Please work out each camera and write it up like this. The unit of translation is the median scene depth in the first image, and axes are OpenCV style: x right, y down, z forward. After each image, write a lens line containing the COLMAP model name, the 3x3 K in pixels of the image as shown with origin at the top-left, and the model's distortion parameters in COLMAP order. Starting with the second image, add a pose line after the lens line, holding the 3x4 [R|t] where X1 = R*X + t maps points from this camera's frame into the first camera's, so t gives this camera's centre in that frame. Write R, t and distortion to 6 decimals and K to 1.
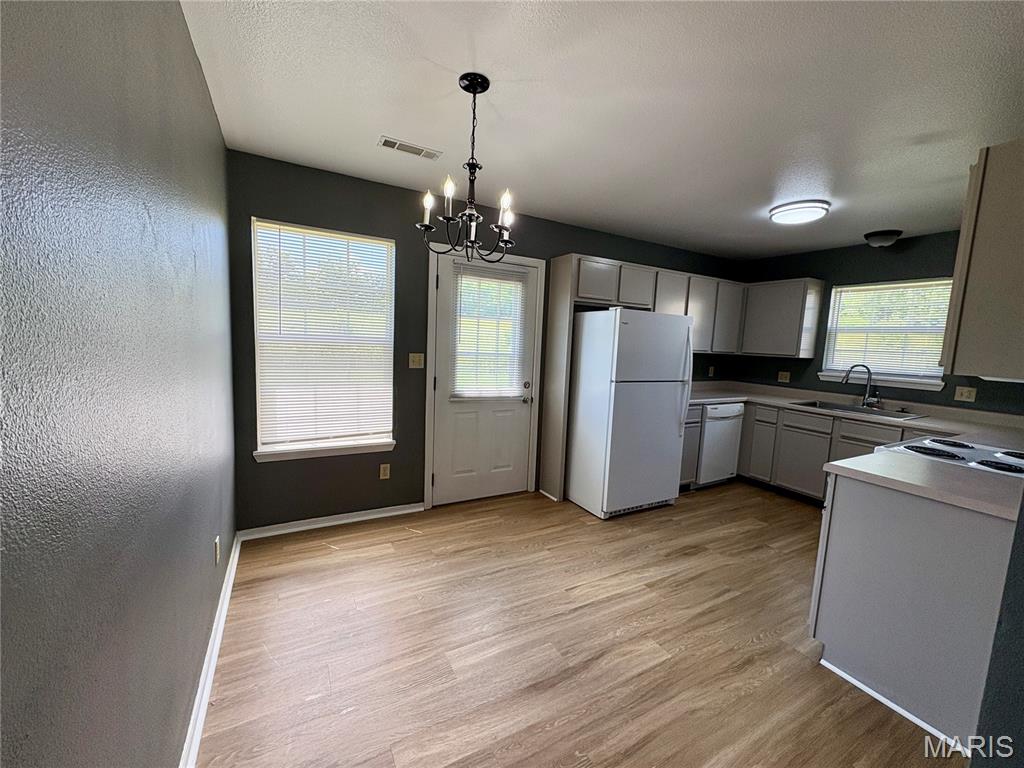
lens RADIAL K [[408.1, 0, 515.0], [0, 408.1, 383.9], [0, 0, 1]] dist [0.001068, 0.000366]
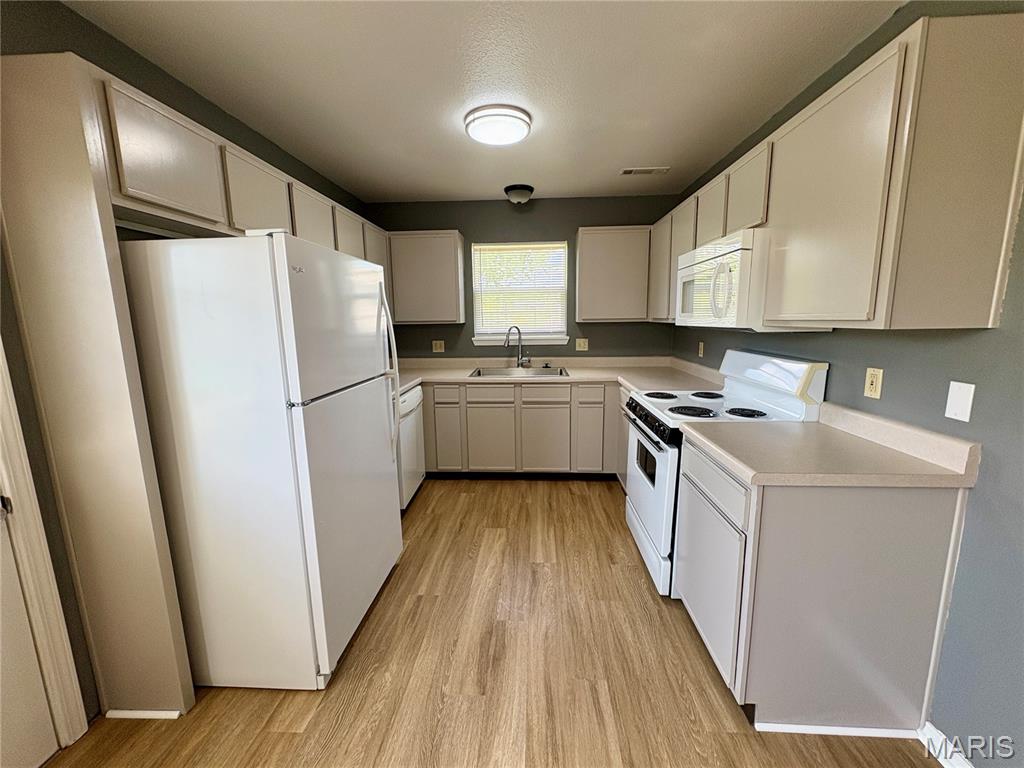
lens RADIAL K [[408.1, 0, 512.4], [0, 408.1, 382.8], [0, 0, 1]] dist [0.001068, 0.000366]
pose [[0.538055, -0.186715, 0.821970, 0.008764], [0.130315, 0.981859, 0.137731, -0.055633], [-0.832775, 0.033008, 0.552626, 0.532650]]
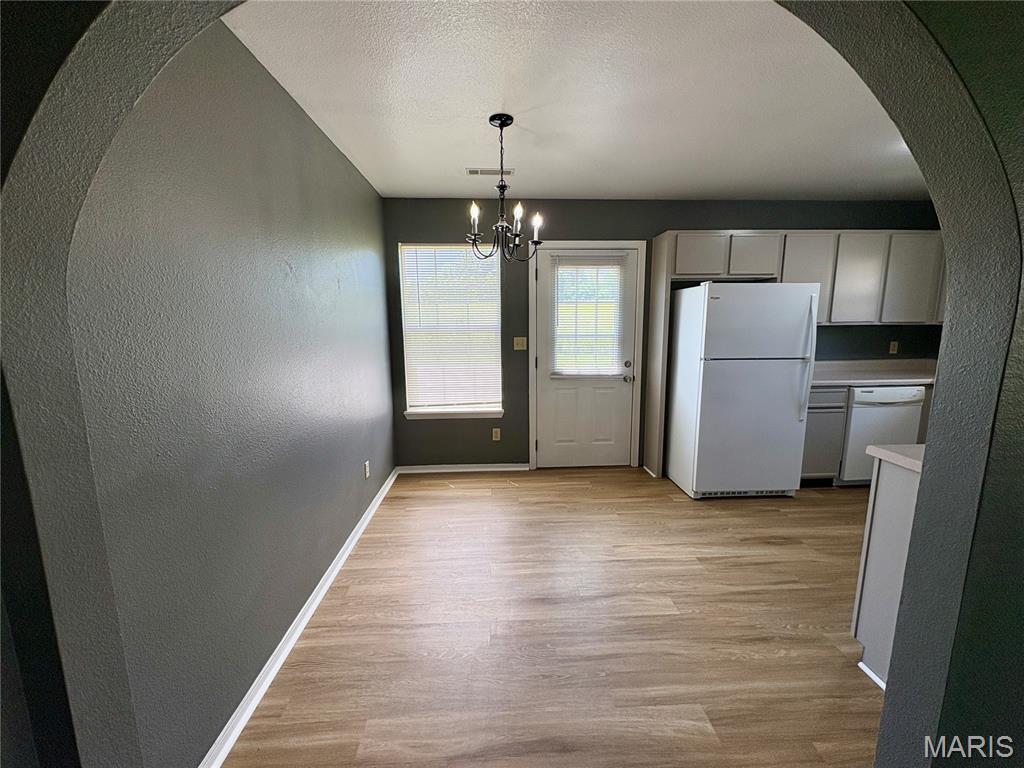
lens RADIAL K [[408.1, 0, 513.9], [0, 408.1, 385.5], [0, 0, 1]] dist [0.001068, 0.000366]
pose [[0.895915, 0.017945, -0.443863, 0.256859], [0.001298, 0.999074, 0.043013, 0.013186], [0.444224, -0.039112, 0.895062, -0.070990]]
